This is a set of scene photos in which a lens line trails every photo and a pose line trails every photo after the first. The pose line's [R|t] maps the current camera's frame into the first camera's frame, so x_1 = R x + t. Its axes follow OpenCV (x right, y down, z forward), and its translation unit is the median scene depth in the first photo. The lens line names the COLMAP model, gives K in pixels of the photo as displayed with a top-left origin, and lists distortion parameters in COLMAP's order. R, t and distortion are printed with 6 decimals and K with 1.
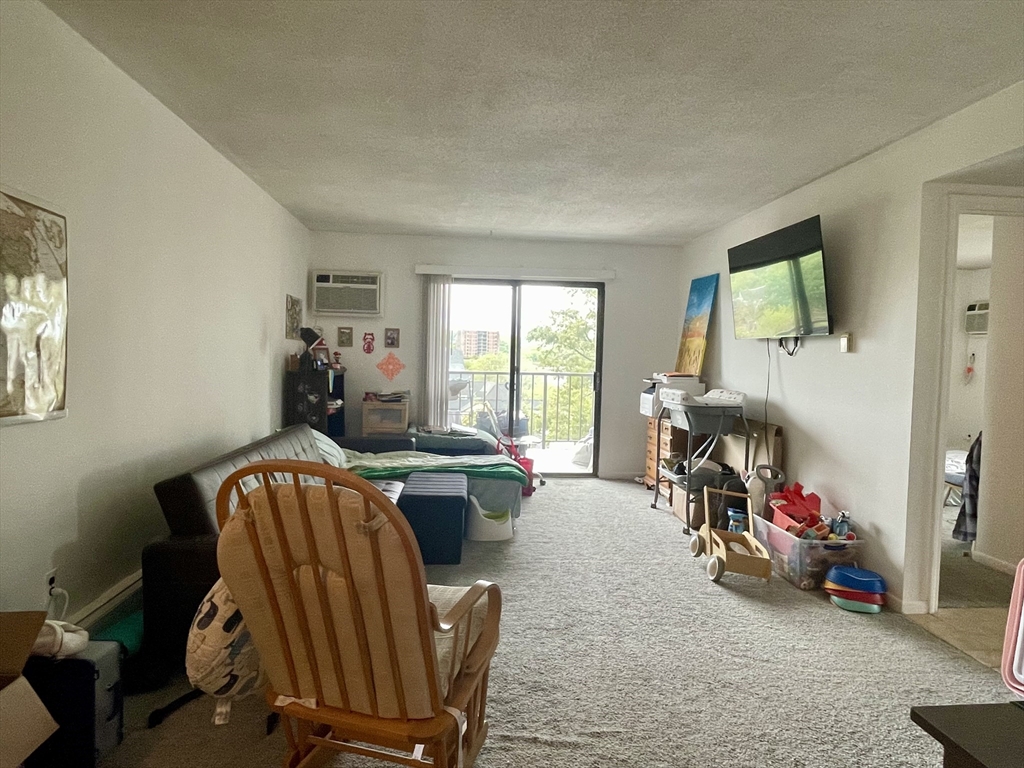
lens RADIAL K [[619.8, 0, 508.5], [0, 619.8, 378.2], [0, 0, 1]] dist [-0.000704, -0.000420]
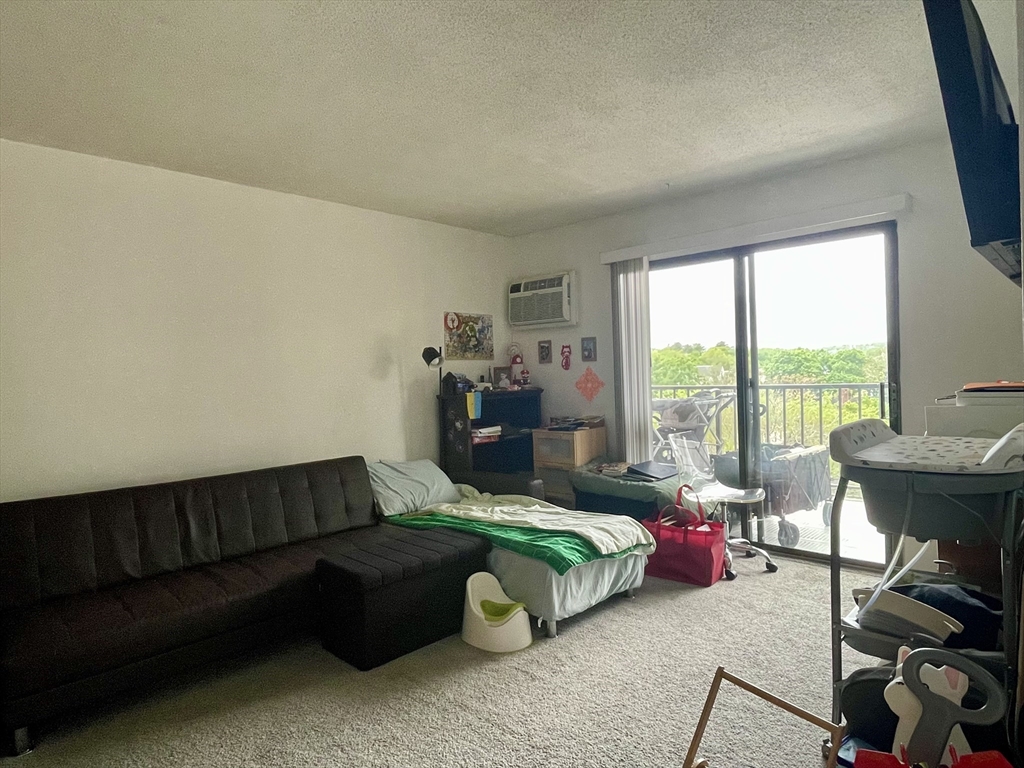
lens RADIAL K [[619.8, 0, 508.5], [0, 619.8, 378.2], [0, 0, 1]] dist [-0.000704, -0.000420]
pose [[0.665759, -0.037271, -0.745236, 0.579527], [0.022783, 0.999301, -0.029625, -0.010382], [0.745819, 0.002745, 0.666143, 0.665559]]
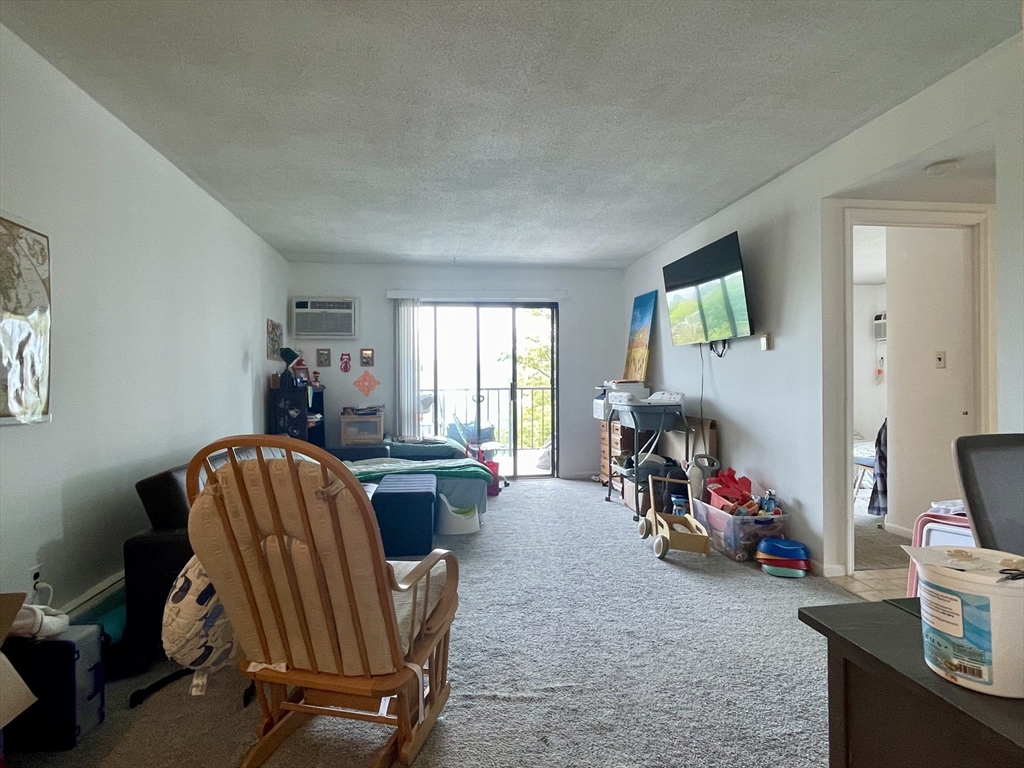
lens RADIAL K [[562.6, 0, 507.7], [0, 562.6, 380.7], [0, 0, 1]] dist [-0.001519, 0.001085]
pose [[0.998325, -0.033002, 0.047509, 0.020845], [0.034690, 0.998780, -0.035148, 0.033929], [-0.046291, 0.036737, 0.998252, -0.006863]]
